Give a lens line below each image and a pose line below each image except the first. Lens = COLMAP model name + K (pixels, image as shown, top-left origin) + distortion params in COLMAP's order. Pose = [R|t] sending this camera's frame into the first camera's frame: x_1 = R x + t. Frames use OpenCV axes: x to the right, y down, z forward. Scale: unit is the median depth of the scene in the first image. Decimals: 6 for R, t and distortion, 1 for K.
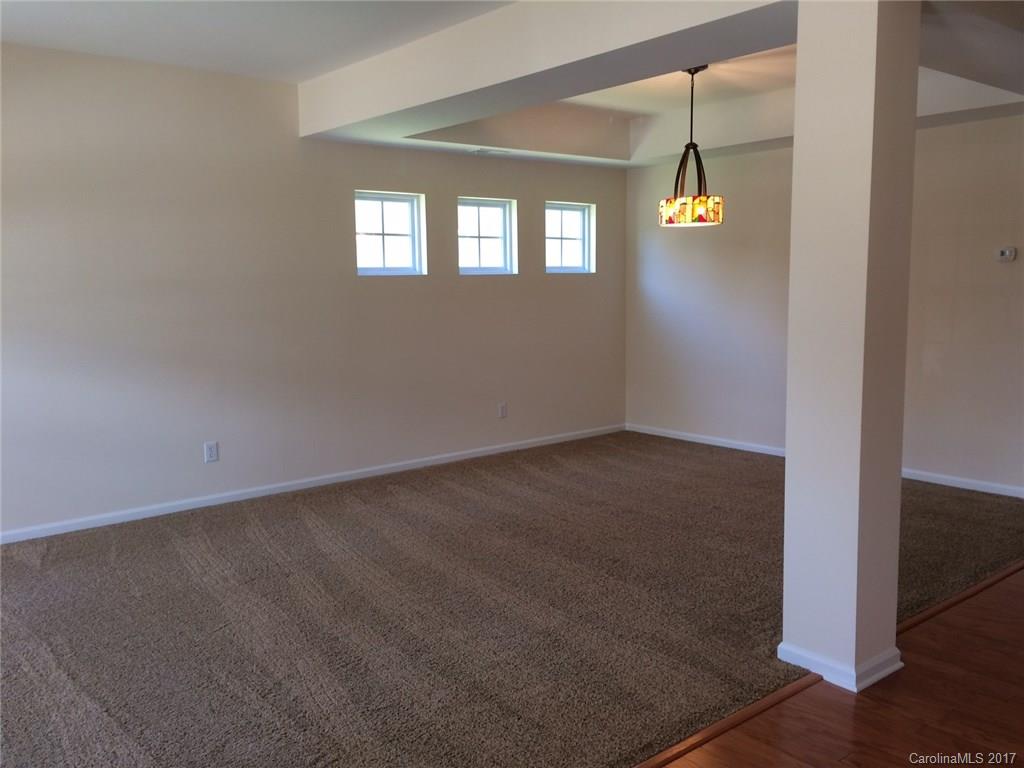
lens RADIAL K [[915.5, 0, 509.5], [0, 915.5, 427.9], [0, 0, 1]] dist [0.137713, 0.001296]
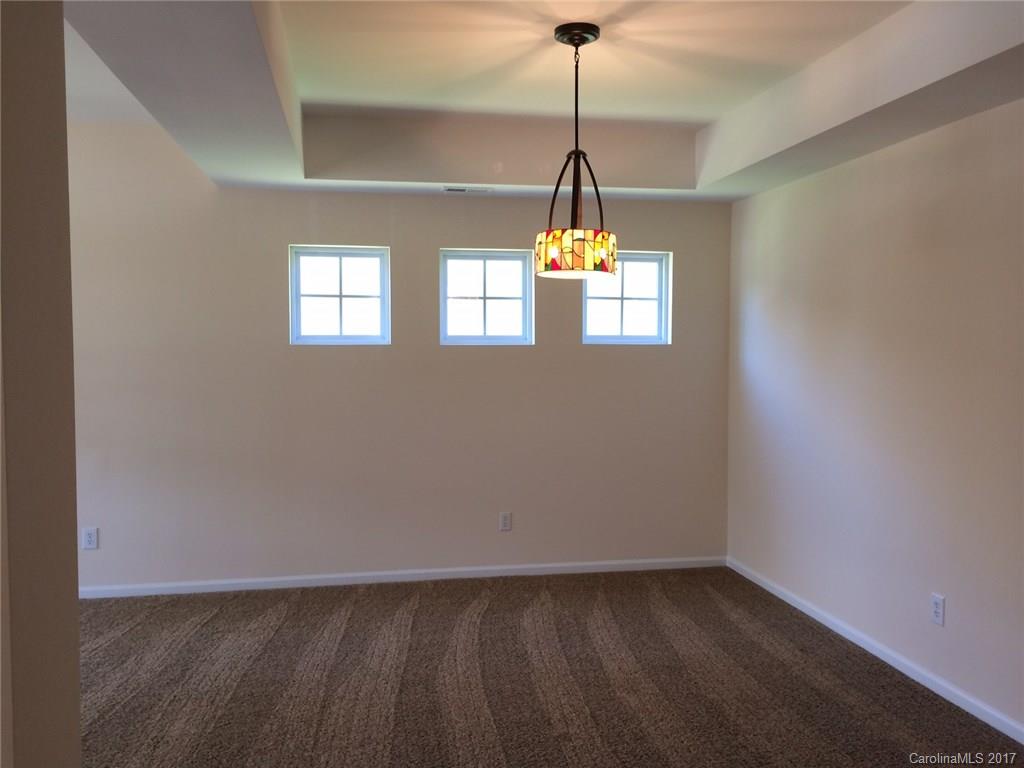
lens RADIAL K [[915.5, 0, 509.5], [0, 915.5, 427.9], [0, 0, 1]] dist [0.137713, 0.001296]
pose [[0.856751, 0.058095, -0.512448, 0.385384], [-0.094558, 0.994486, -0.045347, -0.062489], [0.506988, 0.087307, 0.857520, 0.342113]]
